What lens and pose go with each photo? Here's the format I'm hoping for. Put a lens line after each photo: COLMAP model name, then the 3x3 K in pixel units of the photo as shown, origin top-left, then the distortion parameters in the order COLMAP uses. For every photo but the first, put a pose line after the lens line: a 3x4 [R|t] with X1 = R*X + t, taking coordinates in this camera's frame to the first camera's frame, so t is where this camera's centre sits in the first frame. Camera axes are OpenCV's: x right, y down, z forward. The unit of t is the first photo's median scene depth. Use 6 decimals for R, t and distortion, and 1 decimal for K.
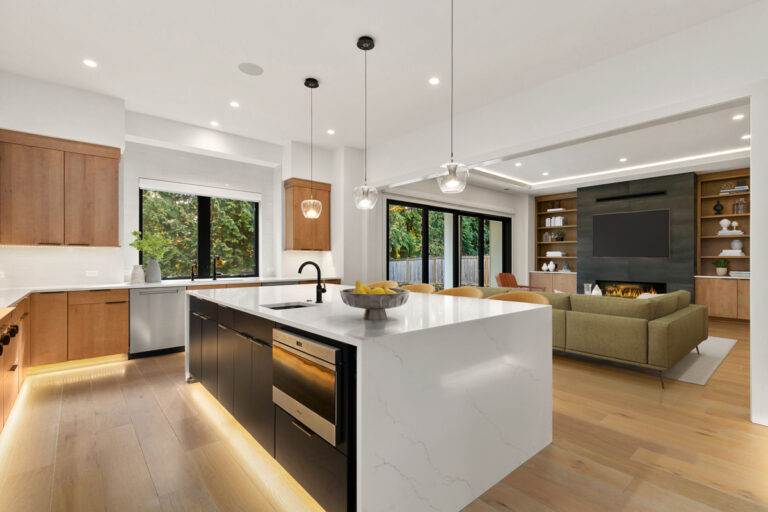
lens RADIAL K [[353.0, 0, 382.3], [0, 353.0, 258.4], [0, 0, 1]] dist [0.001467, 0.000085]
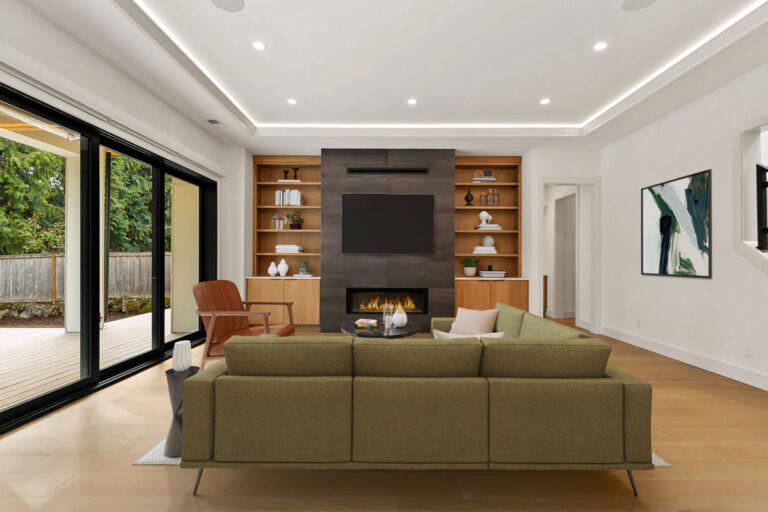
lens RADIAL K [[374.1, 0, 384.4], [0, 374.1, 259.9], [0, 0, 1]] dist [0.005313, -0.000444]
pose [[0.657484, 0.001856, 0.753466, 0.097558], [-0.005623, 0.999981, 0.002444, 0.005031], [-0.753447, -0.005843, 0.657483, 0.433077]]
